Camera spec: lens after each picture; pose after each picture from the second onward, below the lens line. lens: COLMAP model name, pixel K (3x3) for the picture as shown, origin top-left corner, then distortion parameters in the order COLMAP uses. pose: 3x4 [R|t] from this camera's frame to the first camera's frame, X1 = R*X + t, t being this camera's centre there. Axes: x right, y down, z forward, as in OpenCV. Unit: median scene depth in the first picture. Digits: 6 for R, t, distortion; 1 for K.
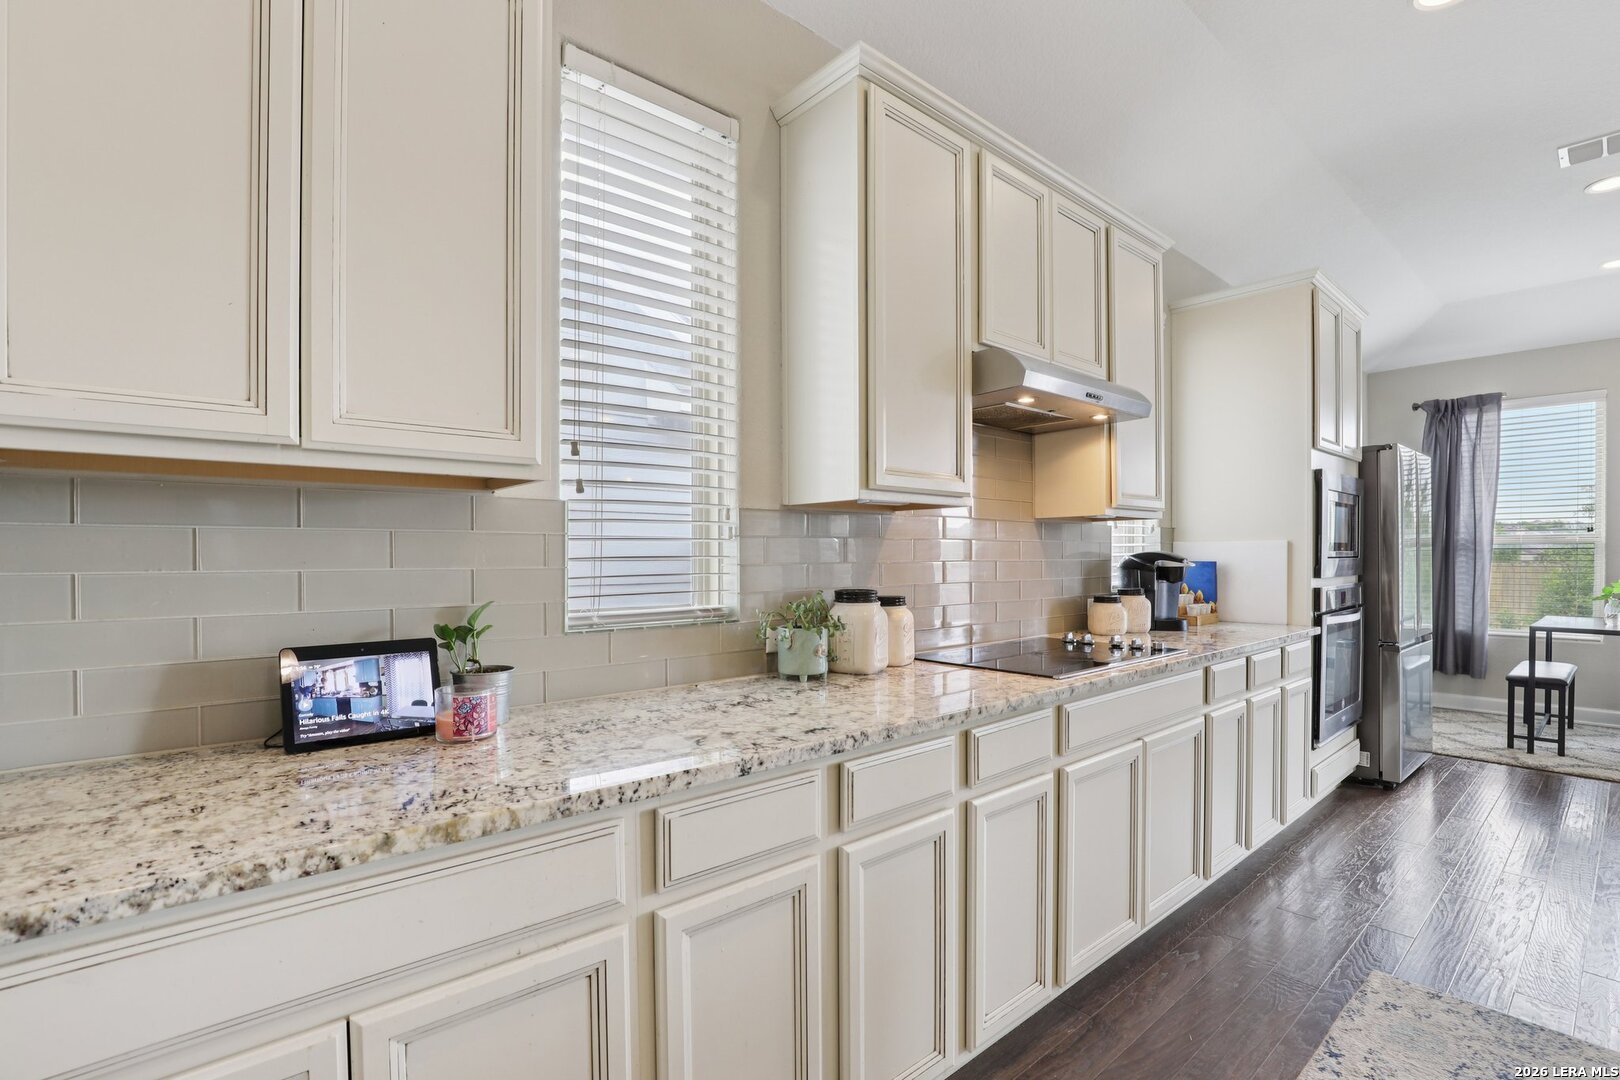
lens RADIAL K [[748.3, 0, 816.7], [0, 748.3, 566.1], [0, 0, 1]] dist [-0.031794, 0.005325]
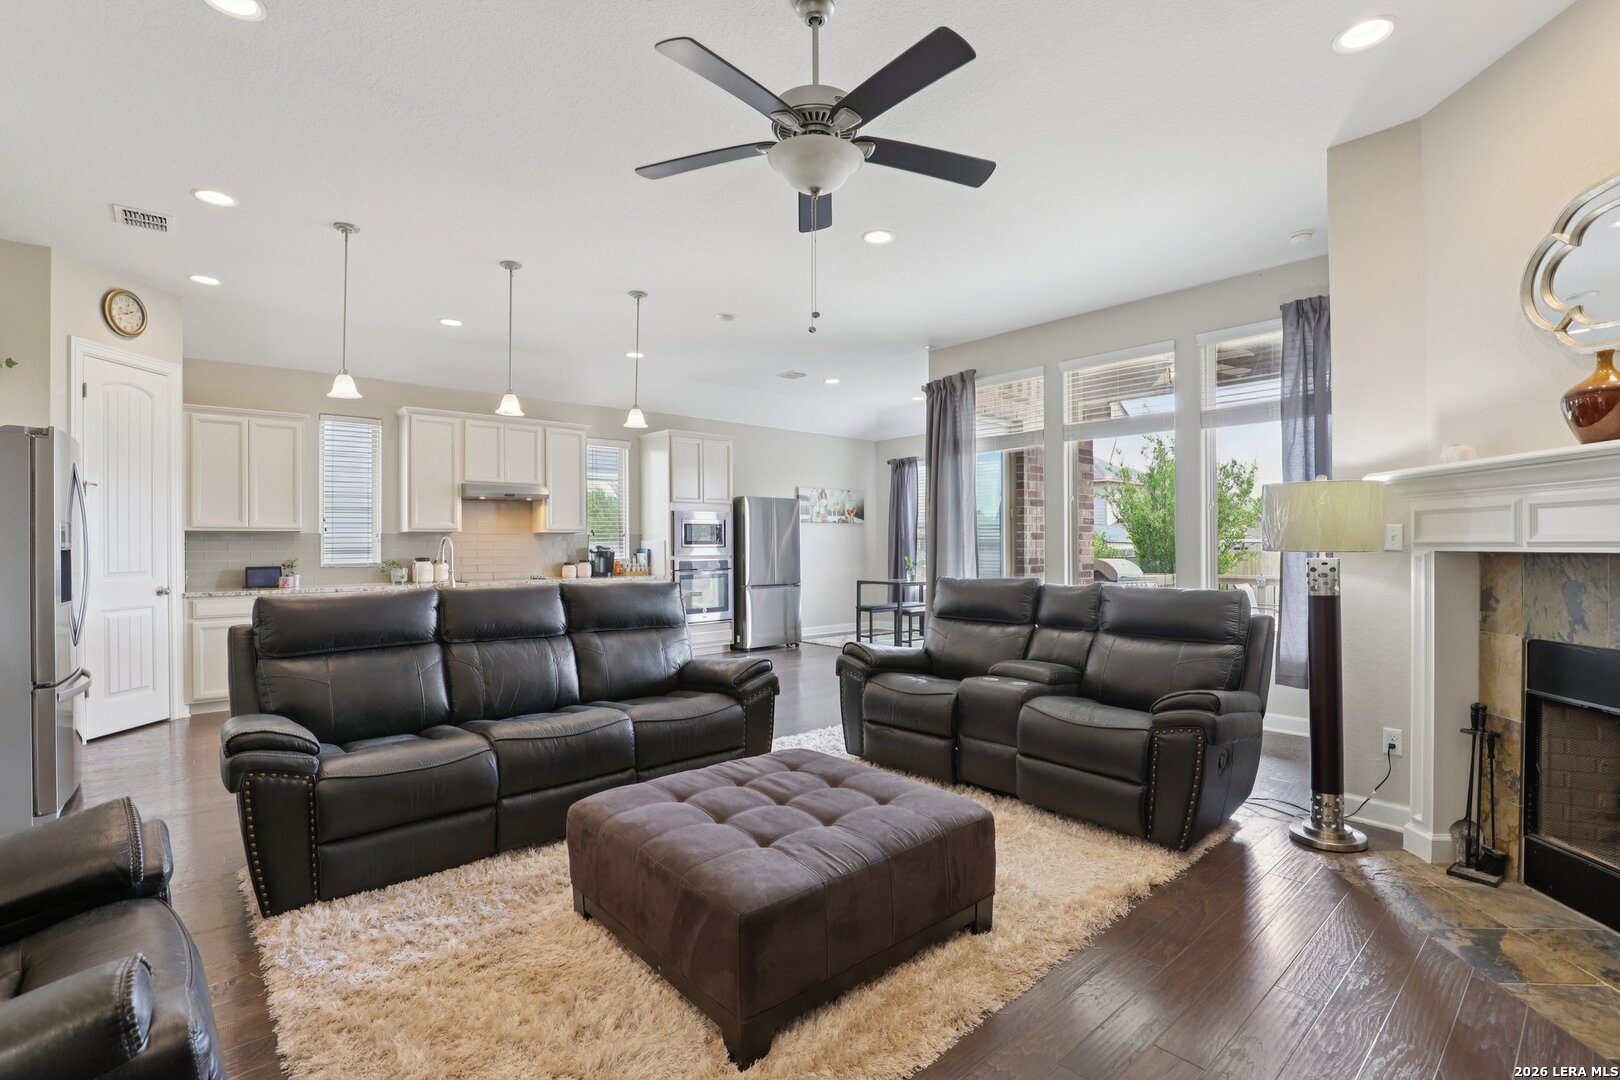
lens RADIAL K [[748.3, 0, 810.3], [0, 748.3, 546.2], [0, 0, 1]] dist [-0.031794, 0.005325]
pose [[0.999963, -0.001581, -0.008496, 1.446622], [0.001481, 0.999929, -0.011846, 0.018432], [0.008514, 0.011833, 0.999894, -1.820429]]
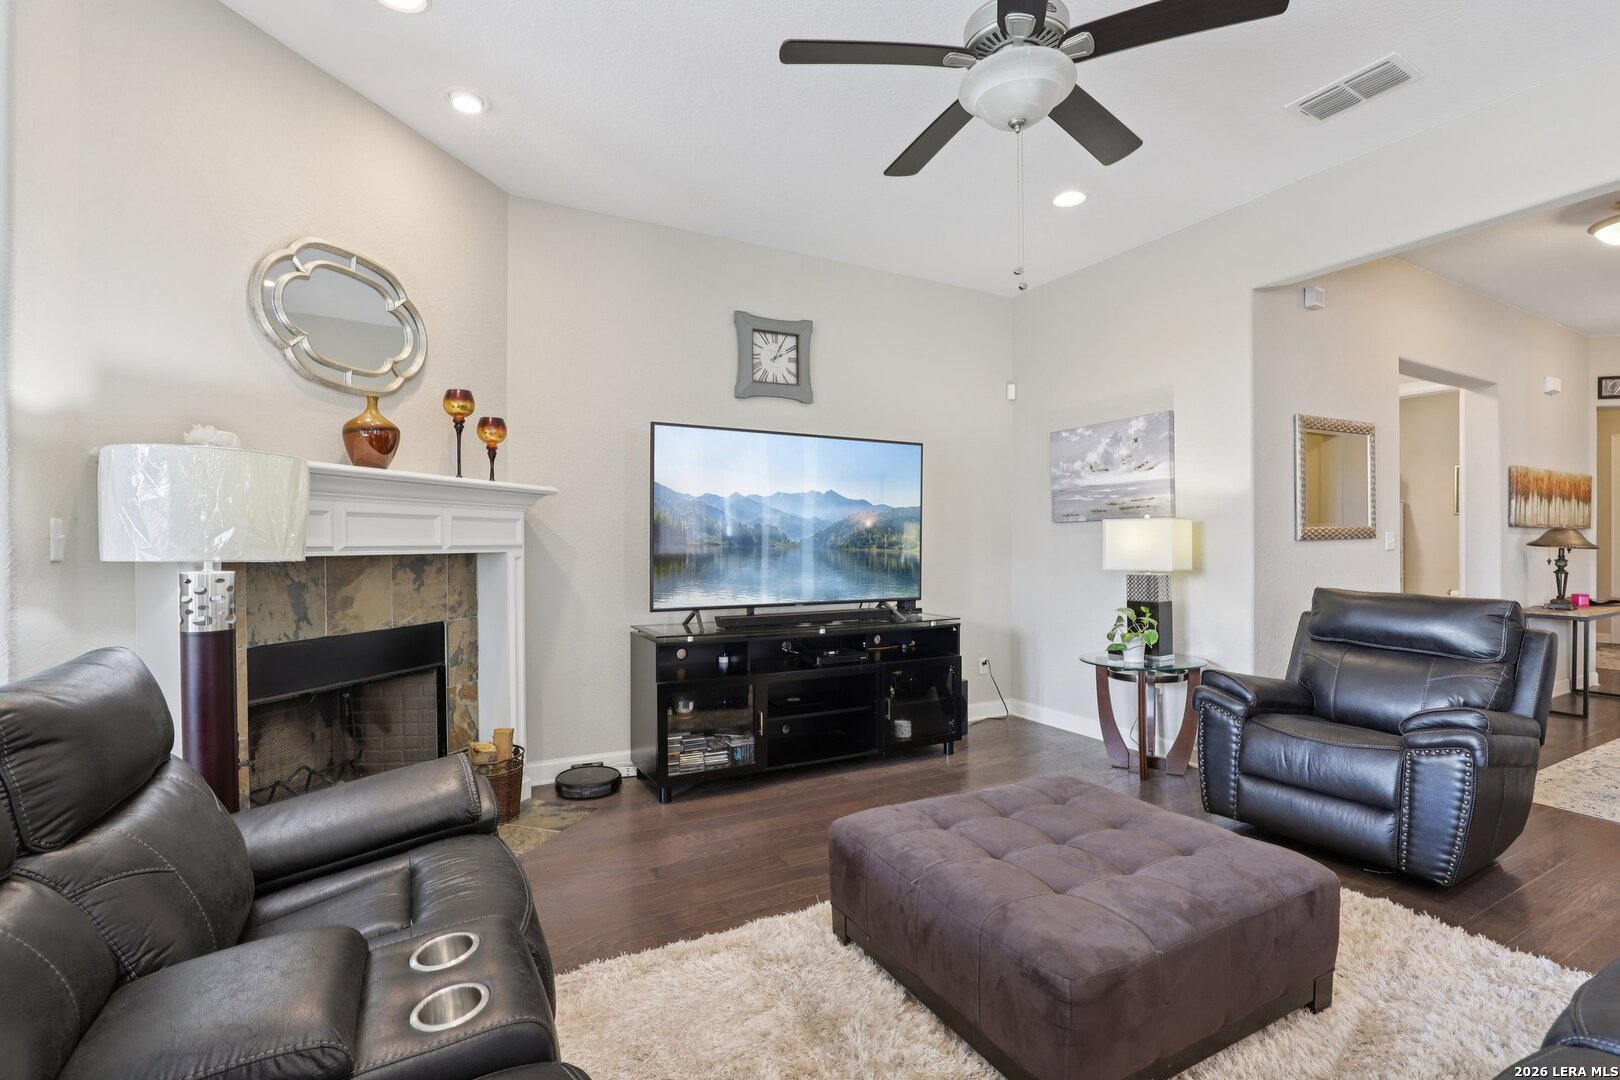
lens RADIAL K [[748.3, 0, 820.3], [0, 748.3, 542.5], [0, 0, 1]] dist [-0.031794, 0.005325]
pose [[-0.978279, 0.002228, 0.207279, 1.453110], [0.005163, 0.999894, 0.013622, -0.011243], [-0.207227, 0.014396, -0.978187, -0.013932]]
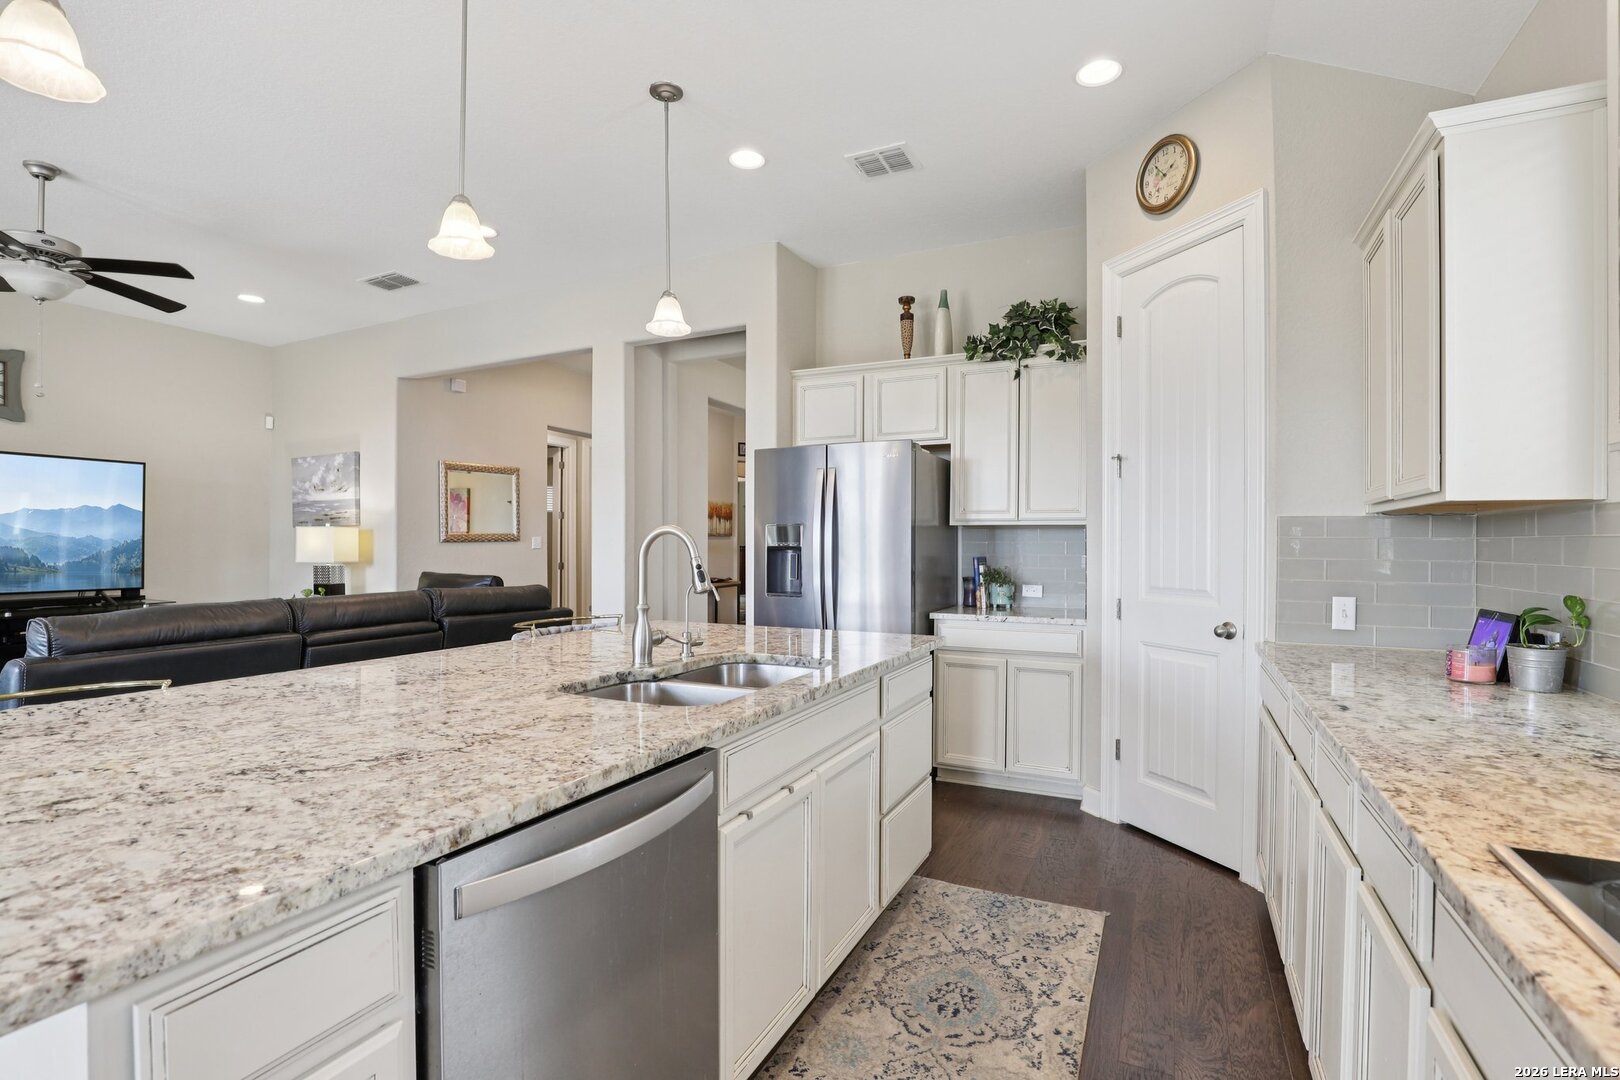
lens RADIAL K [[748.3, 0, 817.2], [0, 748.3, 544.0], [0, 0, 1]] dist [-0.031794, 0.005325]
pose [[-0.917454, -0.001166, -0.397841, 0.660590], [-0.006786, 0.999896, 0.012720, -0.021860], [0.397785, 0.014369, -0.917366, 0.920155]]
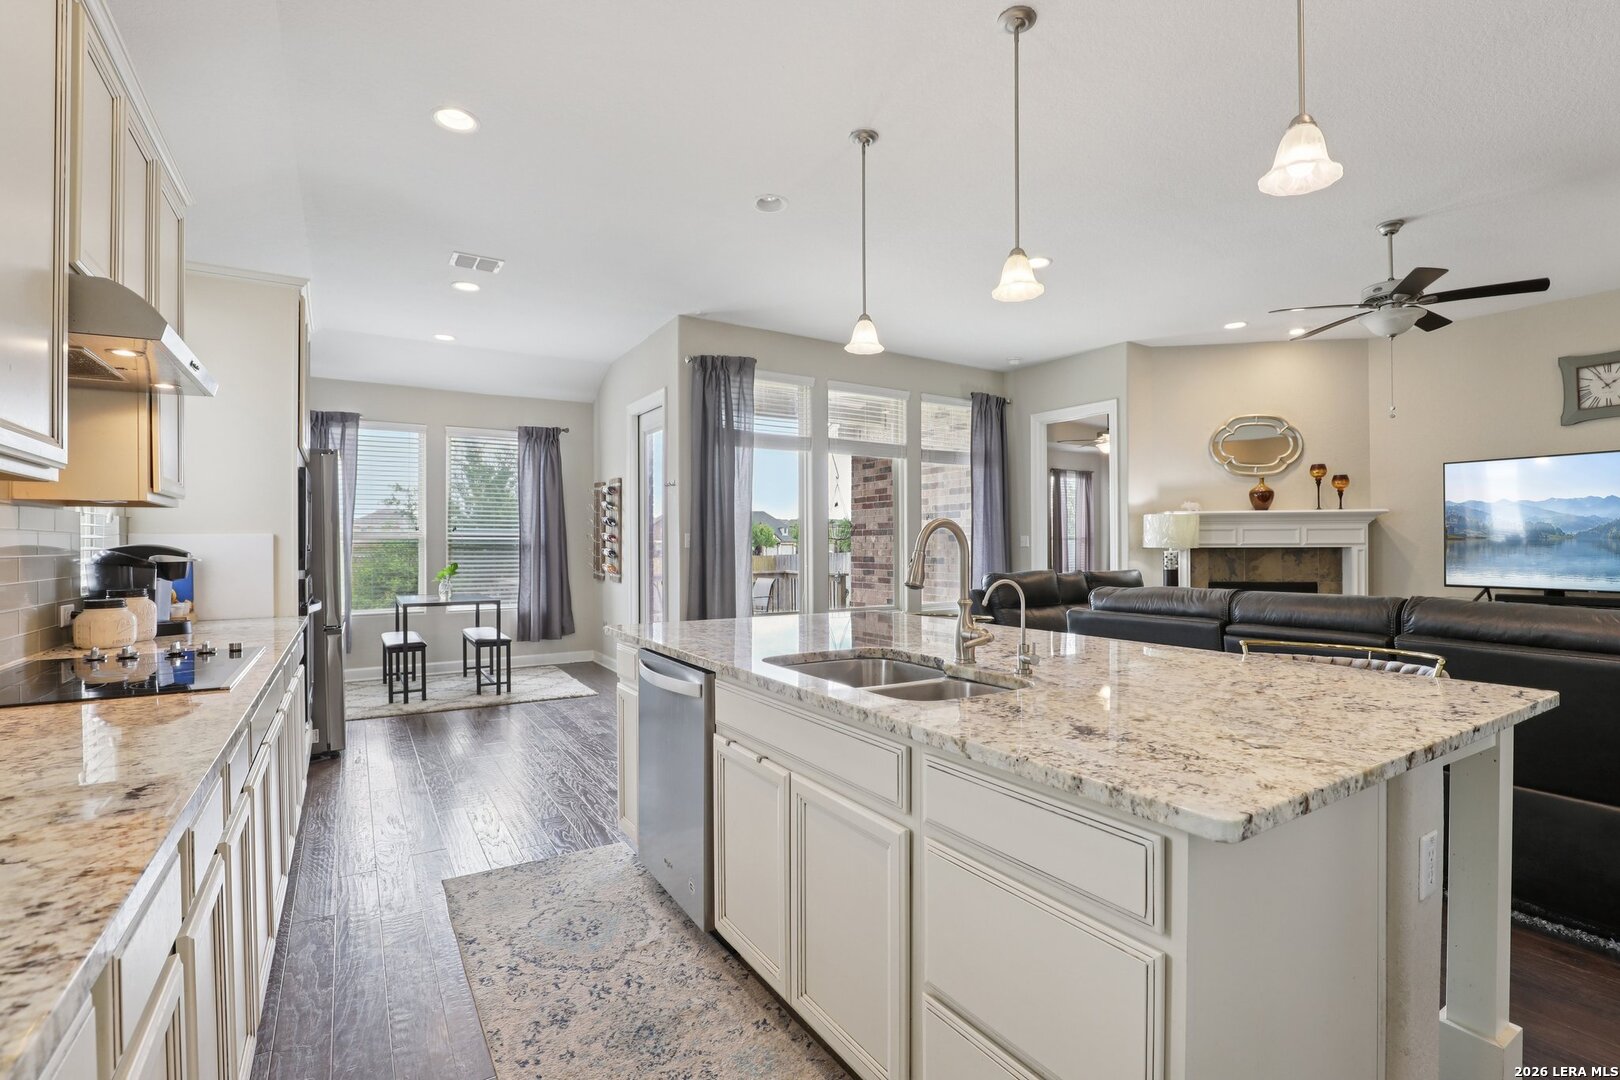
lens RADIAL K [[748.3, 0, 821.2], [0, 748.3, 547.1], [0, 0, 1]] dist [-0.031794, 0.005325]
pose [[0.156035, -0.000296, 0.987752, -0.315416], [0.016650, 0.999859, -0.002331, -0.002580], [-0.987611, 0.016809, 0.156018, 0.126033]]
